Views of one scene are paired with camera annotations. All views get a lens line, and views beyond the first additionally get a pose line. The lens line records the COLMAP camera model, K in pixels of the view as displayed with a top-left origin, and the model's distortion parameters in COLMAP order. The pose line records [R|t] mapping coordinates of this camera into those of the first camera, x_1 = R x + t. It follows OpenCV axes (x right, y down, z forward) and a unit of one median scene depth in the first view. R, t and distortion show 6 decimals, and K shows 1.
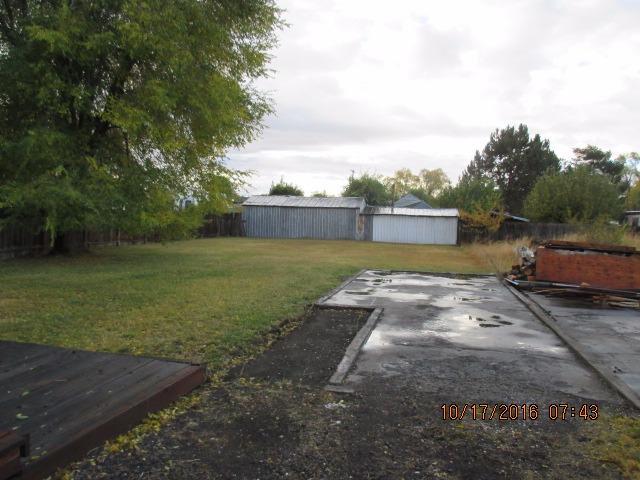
lens RADIAL K [[515.0, 0, 321.1], [0, 515.0, 240.2], [0, 0, 1]] dist [-0.000194, 0.000422]
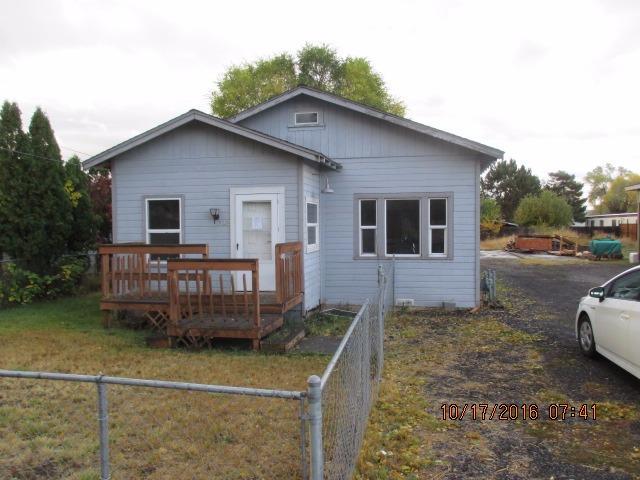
lens RADIAL K [[515.0, 0, 318.2], [0, 515.0, 240.4], [0, 0, 1]] dist [-0.000194, 0.000422]
pose [[0.999298, -0.037415, -0.001930, -0.155791], [0.037373, 0.999125, -0.018784, 0.011239], [0.002631, 0.018698, 0.999822, -0.434660]]
